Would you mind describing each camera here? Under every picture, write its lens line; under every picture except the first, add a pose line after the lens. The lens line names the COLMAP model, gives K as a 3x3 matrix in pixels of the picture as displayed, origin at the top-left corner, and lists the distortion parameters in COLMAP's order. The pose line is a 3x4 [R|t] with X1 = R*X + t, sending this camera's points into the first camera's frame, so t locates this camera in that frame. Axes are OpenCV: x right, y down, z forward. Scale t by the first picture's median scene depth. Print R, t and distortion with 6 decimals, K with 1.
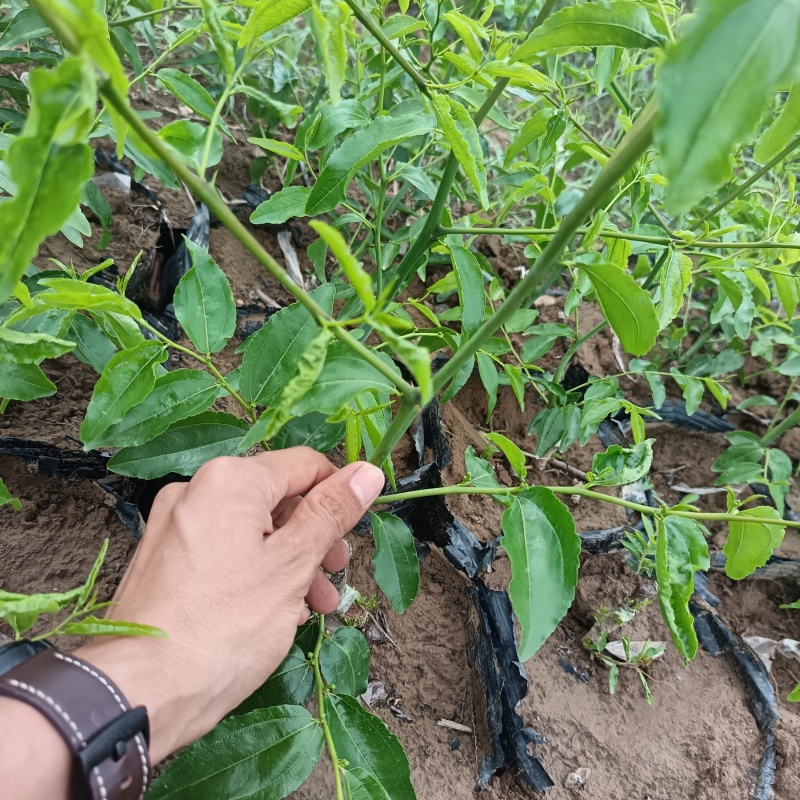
lens RADIAL K [[779.9, 0, 400.0], [0, 779.9, 400.0], [0, 0, 1]] dist [0.077141, -0.239668]
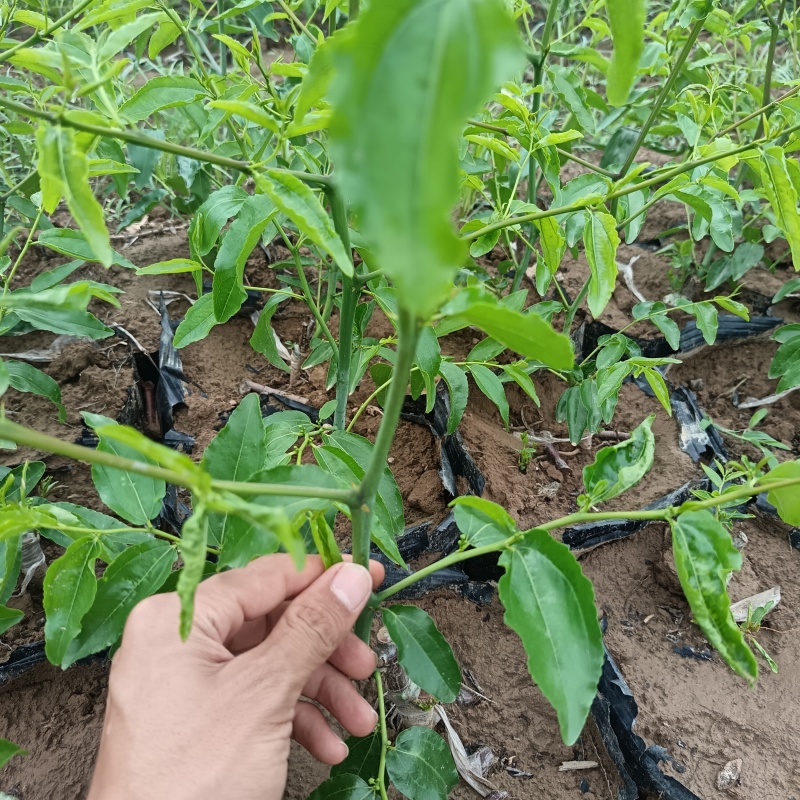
lens RADIAL K [[779.9, 0, 400.0], [0, 779.9, 400.0], [0, 0, 1]] dist [-0.008766, -0.025157]
pose [[0.922470, -0.369363, -0.112341, 0.131352], [0.370308, 0.928817, -0.013108, -0.048895], [0.109186, -0.029509, 0.993583, 0.075638]]
